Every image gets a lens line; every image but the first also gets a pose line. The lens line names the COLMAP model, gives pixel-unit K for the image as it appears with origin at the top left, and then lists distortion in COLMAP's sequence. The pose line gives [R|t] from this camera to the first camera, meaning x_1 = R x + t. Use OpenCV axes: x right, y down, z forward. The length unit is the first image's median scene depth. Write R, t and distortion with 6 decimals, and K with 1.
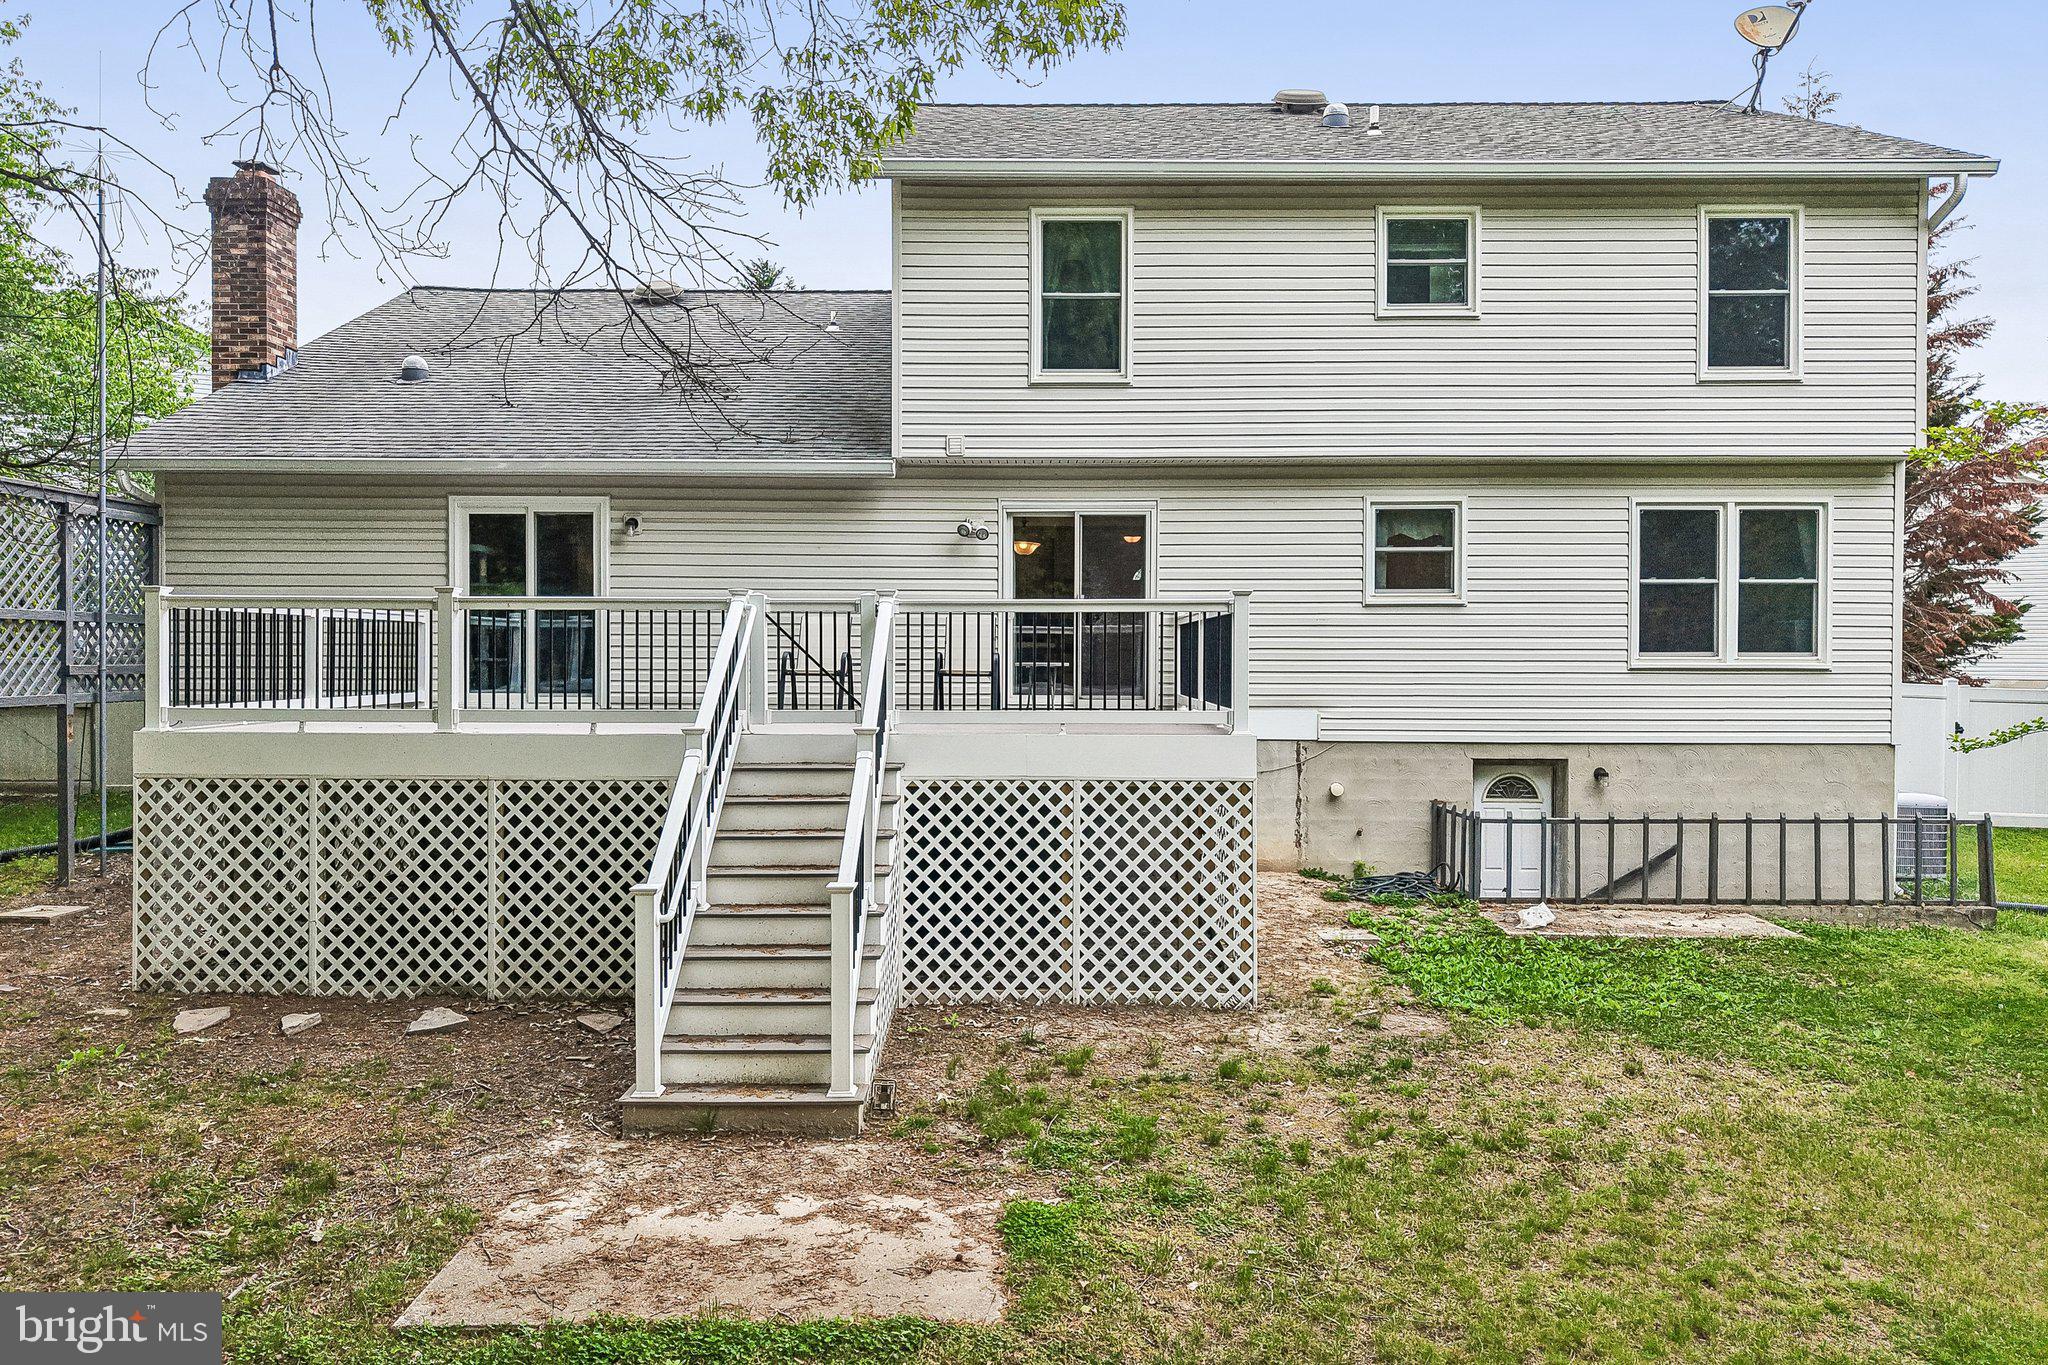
lens RADIAL K [[1388.5, 0, 1021.4], [0, 1388.5, 685.1], [0, 0, 1]] dist [-0.002912, 0.000722]
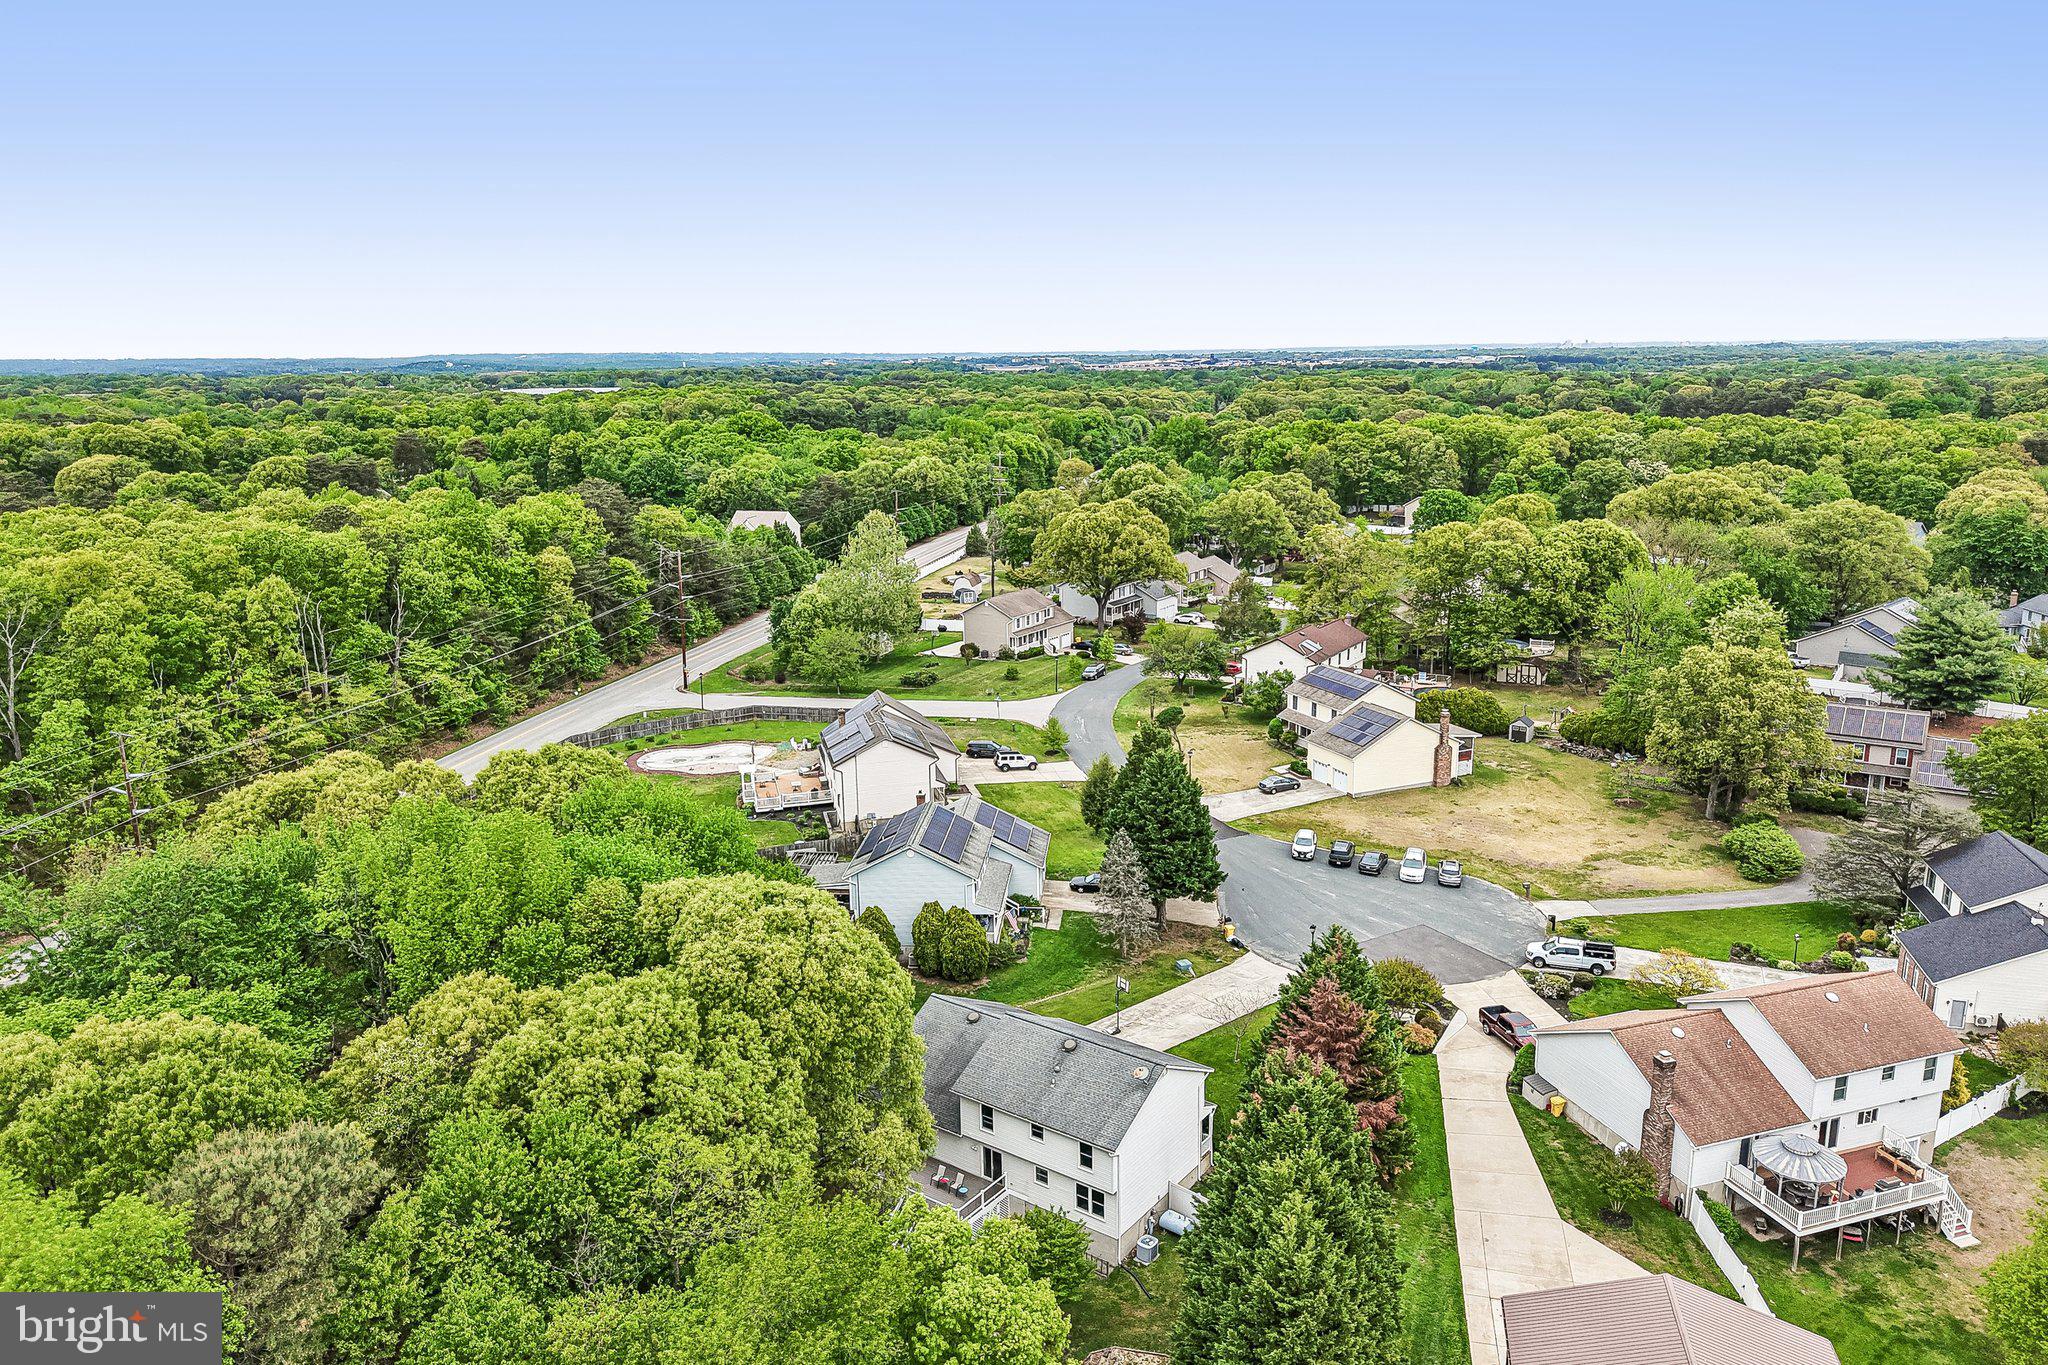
lens RADIAL K [[1369.4, 0, 1011.2], [0, 1369.4, 715.6], [0, 0, 1]] dist [0.029968, -0.028687]
pose [[0.804693, 0.128133, -0.579699, 3.102779], [0.021632, 0.969456, 0.244310, -3.181403], [0.593297, -0.209134, 0.777343, -2.873799]]
